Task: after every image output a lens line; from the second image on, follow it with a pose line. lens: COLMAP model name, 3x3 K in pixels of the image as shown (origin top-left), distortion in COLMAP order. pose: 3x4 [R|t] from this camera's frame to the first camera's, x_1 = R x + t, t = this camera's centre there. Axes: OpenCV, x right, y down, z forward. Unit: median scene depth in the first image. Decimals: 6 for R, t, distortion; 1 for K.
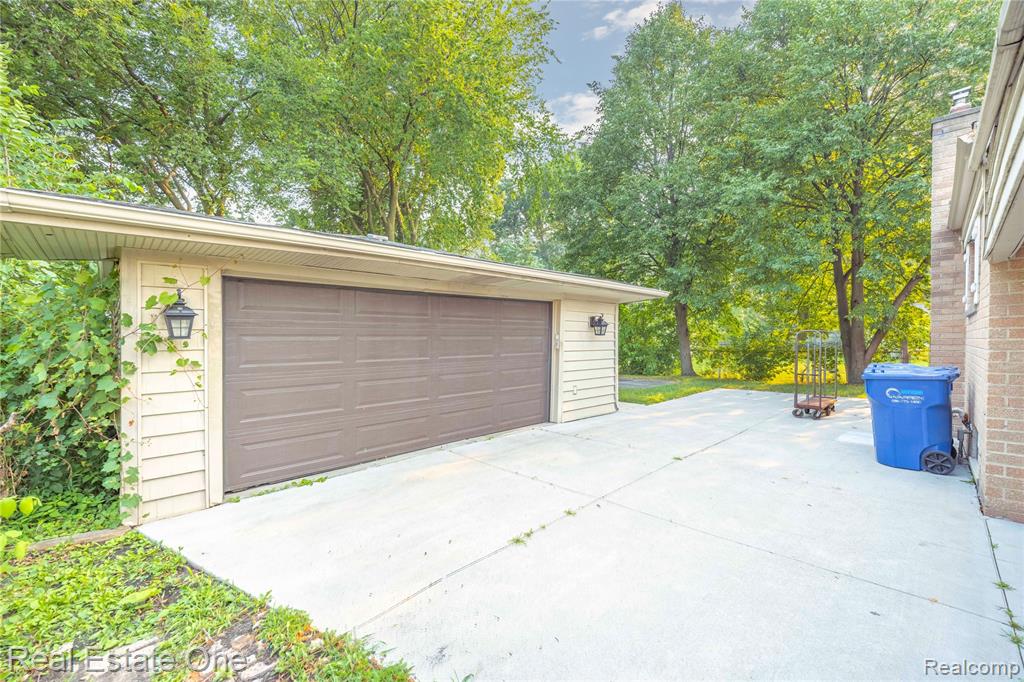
lens RADIAL K [[442.8, 0, 510.6], [0, 442.8, 342.8], [0, 0, 1]] dist [-0.000140, 0.000063]
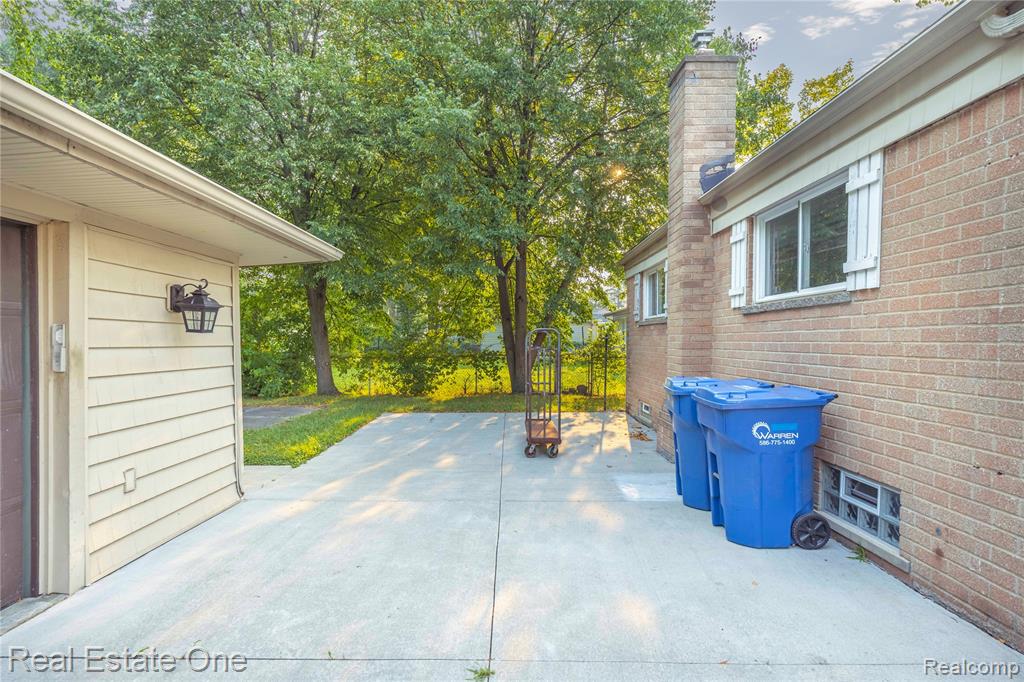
lens RADIAL K [[526.4, 0, 507.6], [0, 526.4, 358.6], [0, 0, 1]] dist [0.000661, -0.000215]
pose [[0.715893, -0.022921, 0.697834, 0.064548], [0.004817, 0.999599, 0.027891, -0.004936], [-0.698193, -0.016605, 0.715717, 0.448073]]
